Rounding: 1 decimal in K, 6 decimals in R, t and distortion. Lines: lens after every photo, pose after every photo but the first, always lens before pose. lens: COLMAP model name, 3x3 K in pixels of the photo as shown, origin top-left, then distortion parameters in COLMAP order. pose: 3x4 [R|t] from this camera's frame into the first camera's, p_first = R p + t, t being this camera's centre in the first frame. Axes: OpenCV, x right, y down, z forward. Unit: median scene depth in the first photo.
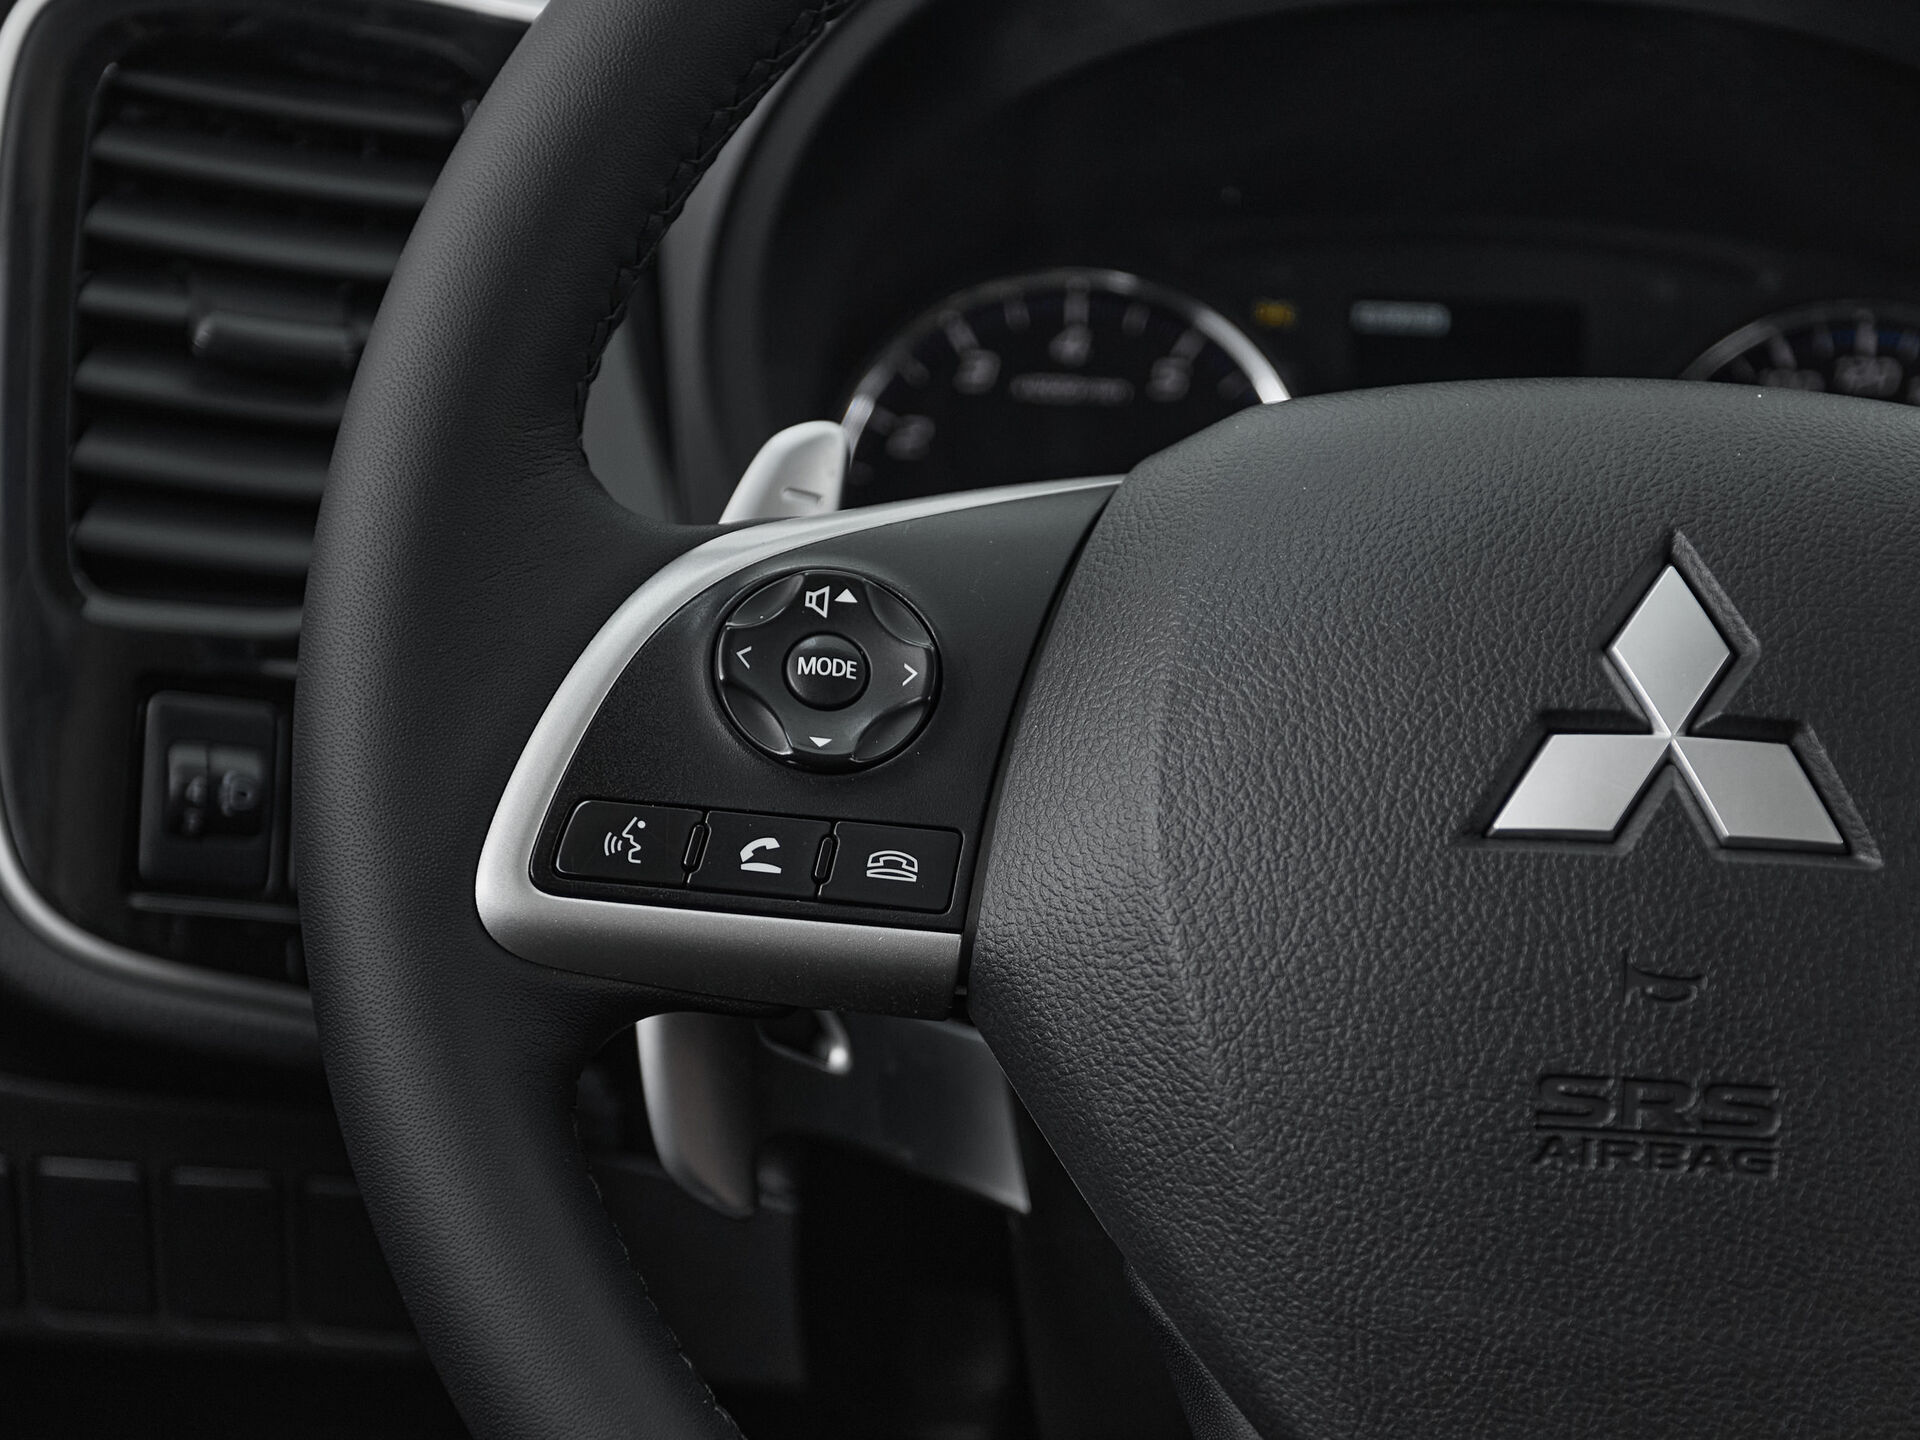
lens RADIAL K [[3422.0, 0, 966.3], [0, 3422.0, 1027.0], [0, 0, 1]] dist [0.014643, 0.145142]
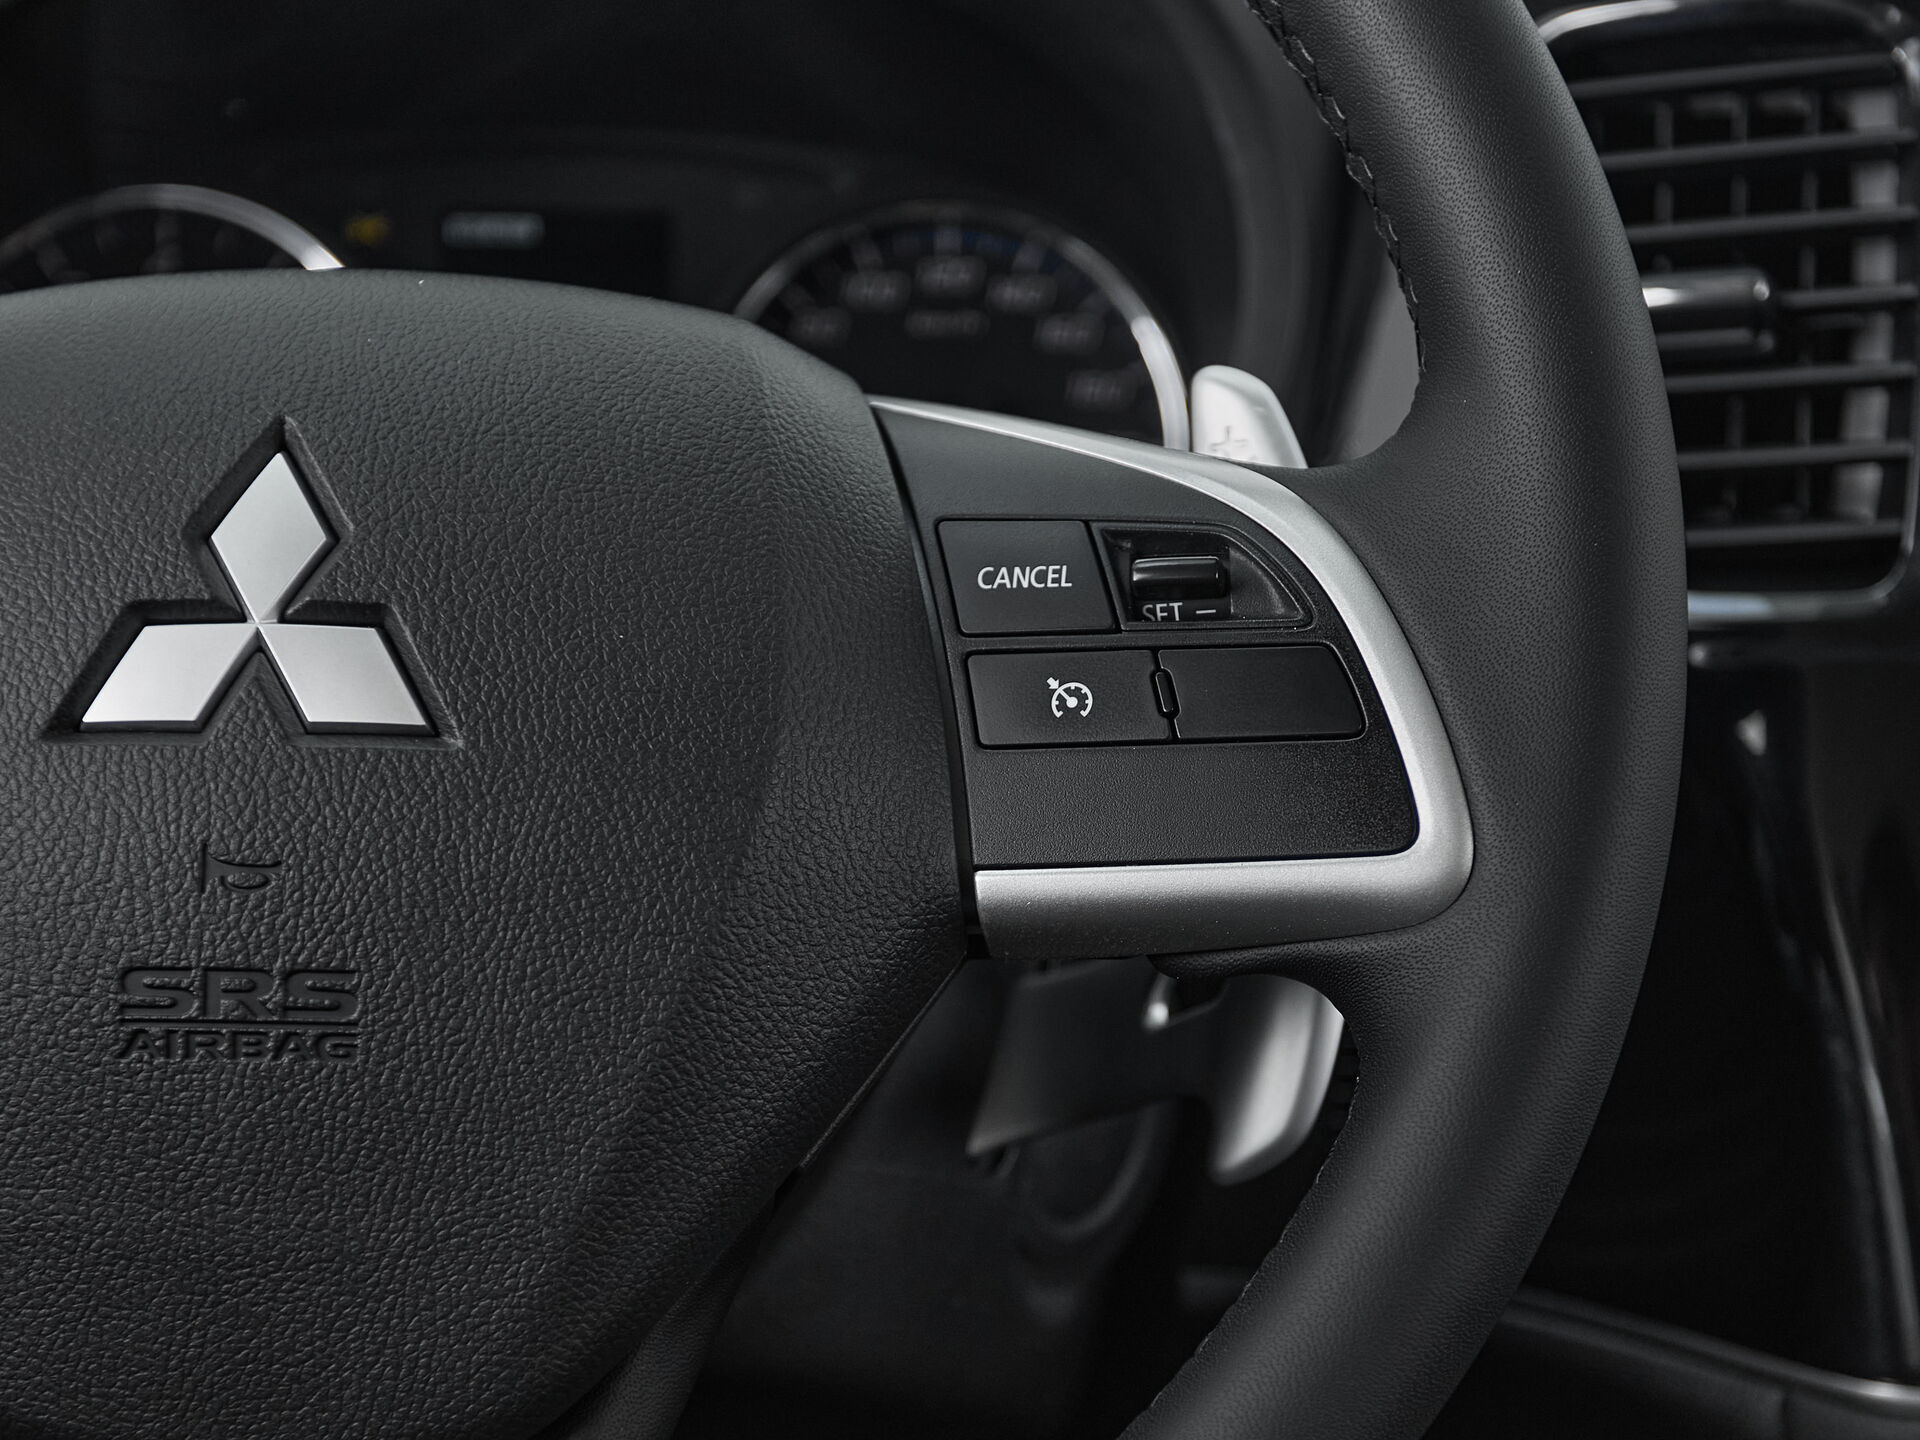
lens RADIAL K [[3422.0, 0, 966.3], [0, 3422.0, 1027.0], [0, 0, 1]] dist [0.014643, 0.145142]
pose [[0.998141, -0.040334, 0.045682, 0.363487], [0.039711, 0.999107, 0.014457, 0.026199], [-0.046225, -0.012616, 0.998851, -0.005108]]
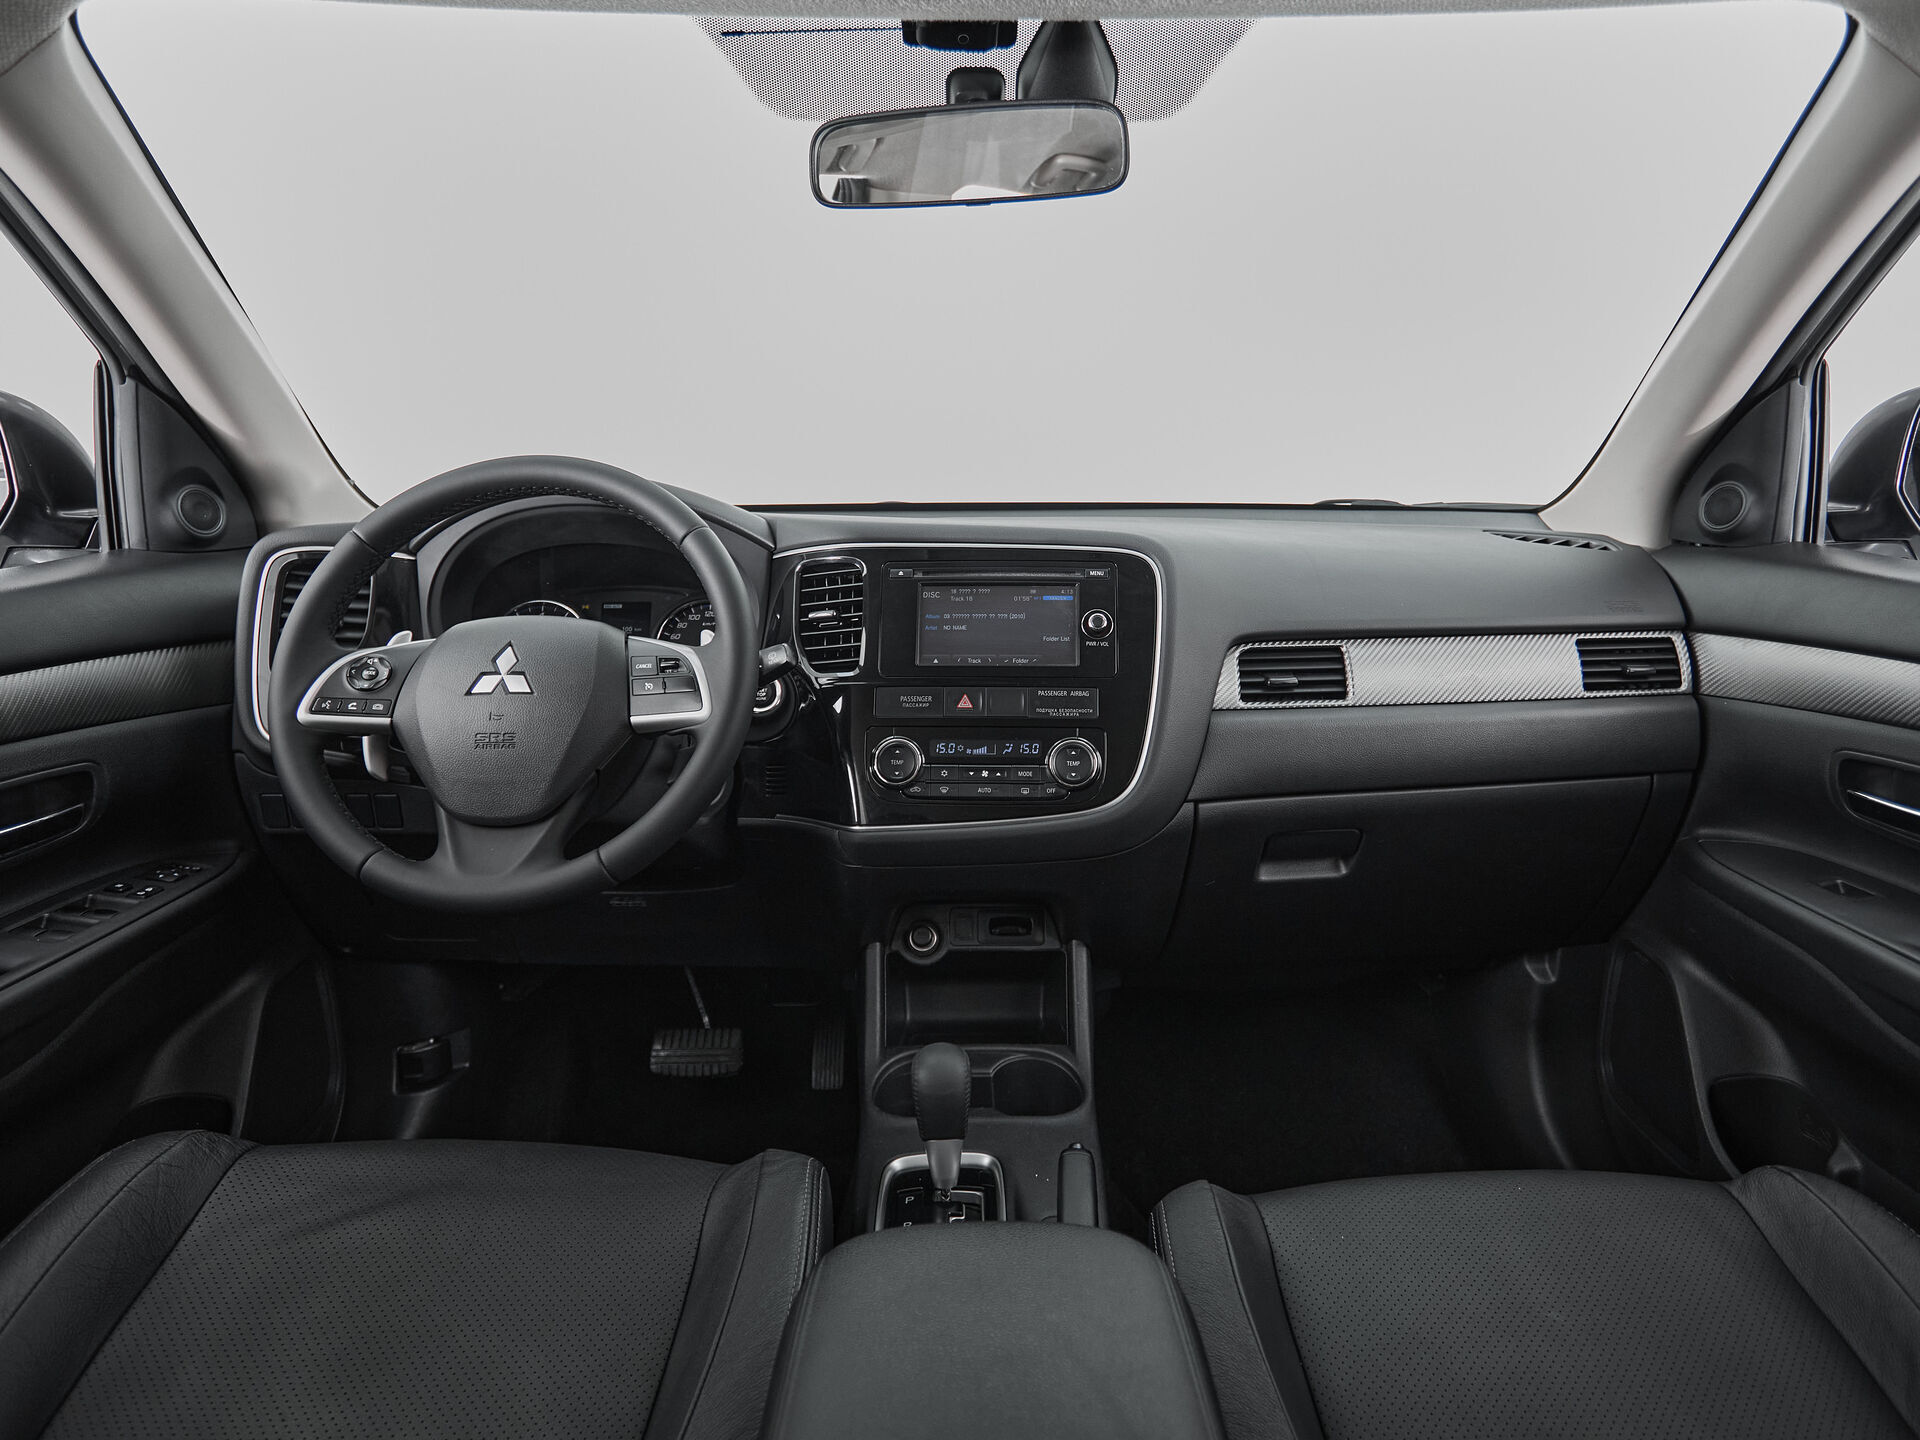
lens RADIAL K [[1130.1, 0, 979.8], [0, 1130.1, 717.3], [0, 0, 1]] dist [-0.001076, -0.000247]
pose [[0.996338, -0.053864, 0.066397, 0.885610], [0.060836, 0.992299, -0.107893, 0.242745], [-0.060074, 0.111537, 0.991943, -0.943765]]
